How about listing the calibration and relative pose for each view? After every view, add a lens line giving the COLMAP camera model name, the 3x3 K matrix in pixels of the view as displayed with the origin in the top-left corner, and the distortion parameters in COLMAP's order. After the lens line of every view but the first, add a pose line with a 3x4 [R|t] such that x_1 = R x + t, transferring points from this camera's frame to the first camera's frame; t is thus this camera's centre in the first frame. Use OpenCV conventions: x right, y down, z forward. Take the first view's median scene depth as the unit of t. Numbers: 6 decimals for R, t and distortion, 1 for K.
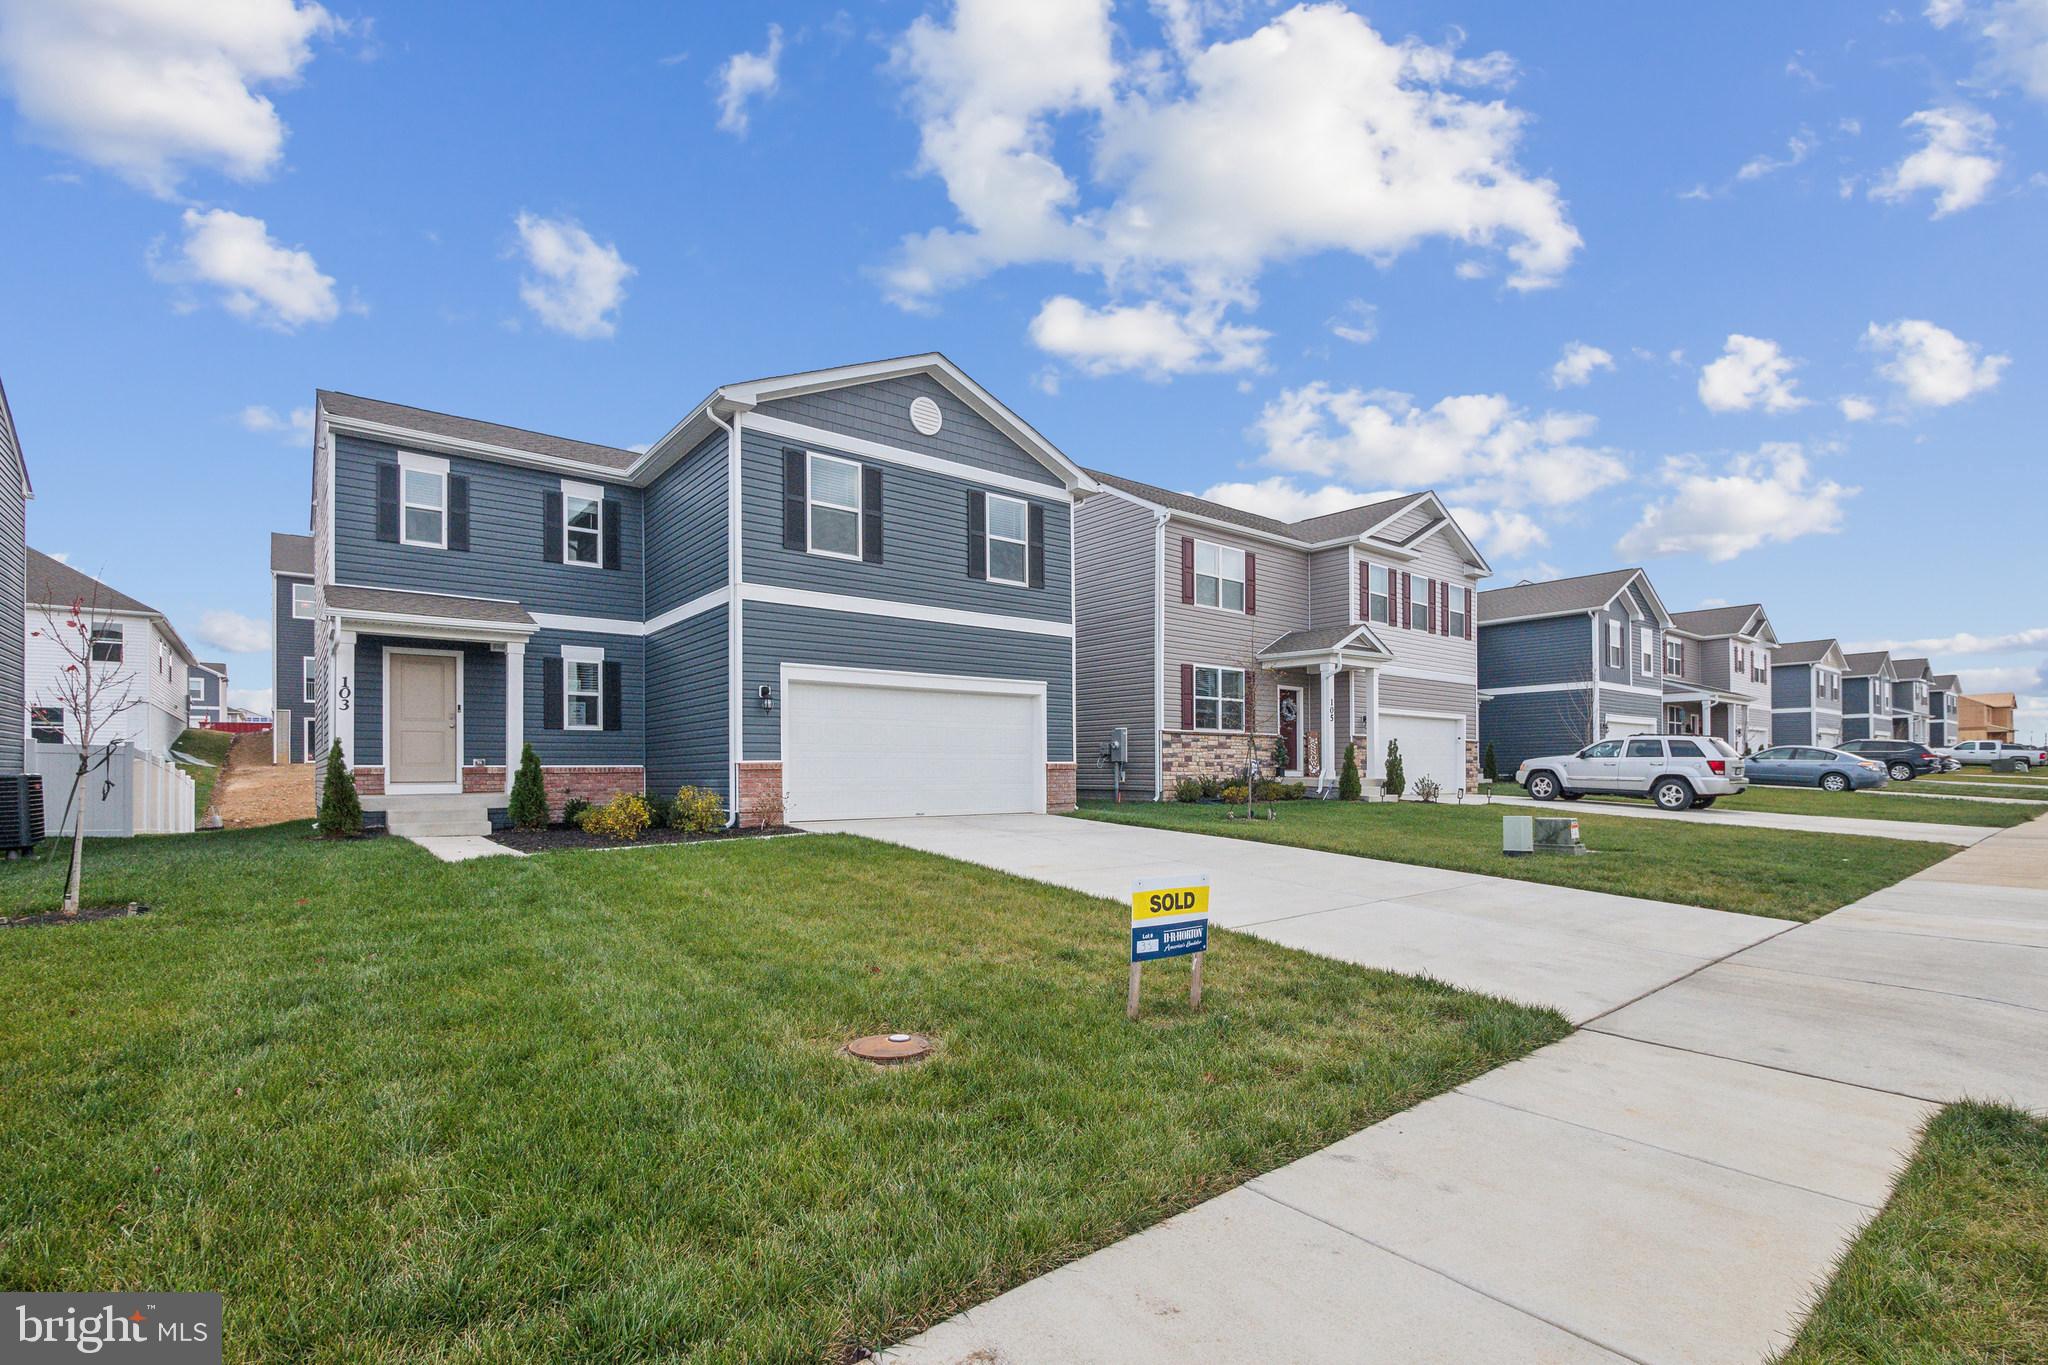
lens RADIAL K [[859.0, 0, 946.4], [0, 859.0, 771.4], [0, 0, 1]] dist [-0.000517, -0.000050]
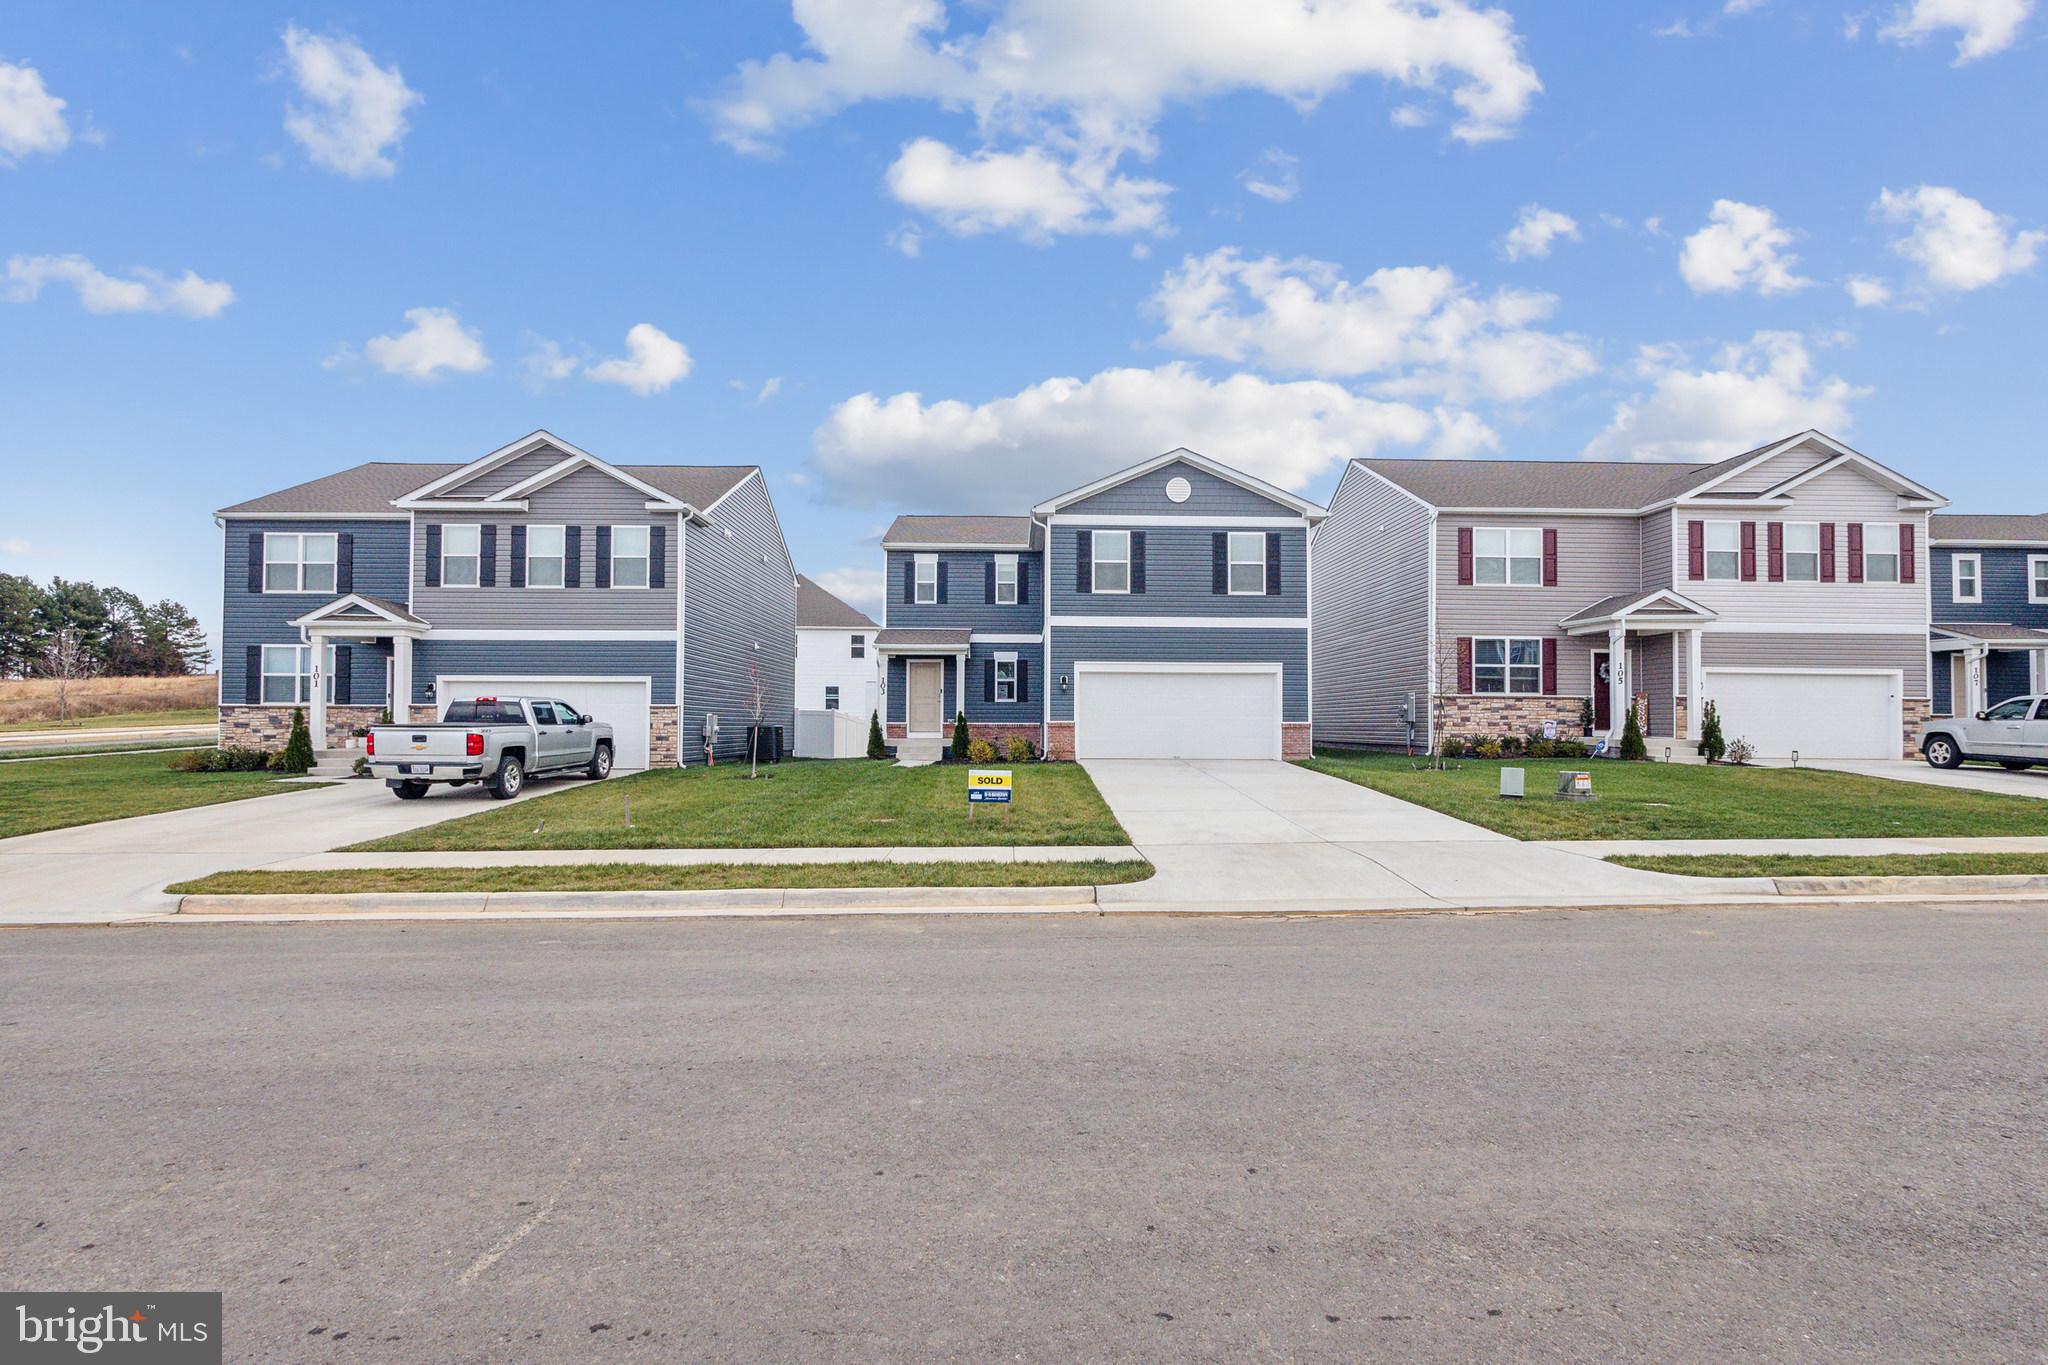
lens RADIAL K [[824.7, 0, 1046.4], [0, 824.7, 718.6], [0, 0, 1]] dist [-0.001458, 0.000069]
pose [[0.826818, 0.002365, -0.562465, 0.547290], [-0.007637, 0.999946, -0.007022, -0.004759], [0.562418, 0.010101, 0.826792, -0.283873]]
